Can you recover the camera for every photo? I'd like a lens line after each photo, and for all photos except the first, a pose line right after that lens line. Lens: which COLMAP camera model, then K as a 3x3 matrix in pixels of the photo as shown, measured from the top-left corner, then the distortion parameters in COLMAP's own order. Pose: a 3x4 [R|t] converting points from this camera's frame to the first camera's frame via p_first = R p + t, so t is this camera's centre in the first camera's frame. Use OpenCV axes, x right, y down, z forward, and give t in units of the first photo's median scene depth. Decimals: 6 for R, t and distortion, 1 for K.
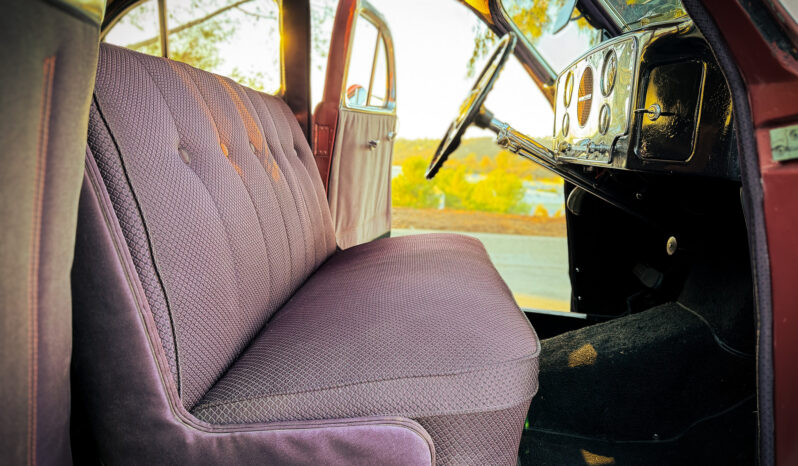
lens RADIAL K [[542.5, 0, 403.4], [0, 542.5, 240.8], [0, 0, 1]] dist [0.105525, -0.180998]
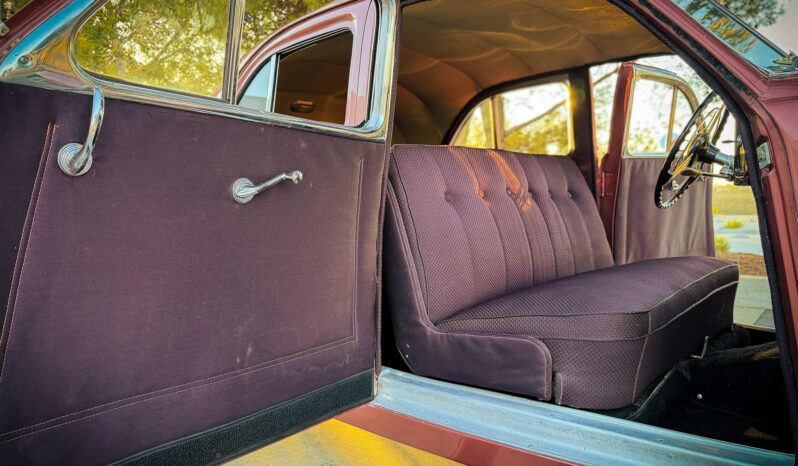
lens RADIAL K [[542.5, 0, 403.4], [0, 542.5, 240.8], [0, 0, 1]] dist [0.105525, -0.180998]
pose [[0.769909, -0.024934, -0.637667, 0.541959], [-0.043782, 0.994818, -0.091761, 0.139578], [0.636651, 0.098566, 0.764827, -0.405737]]
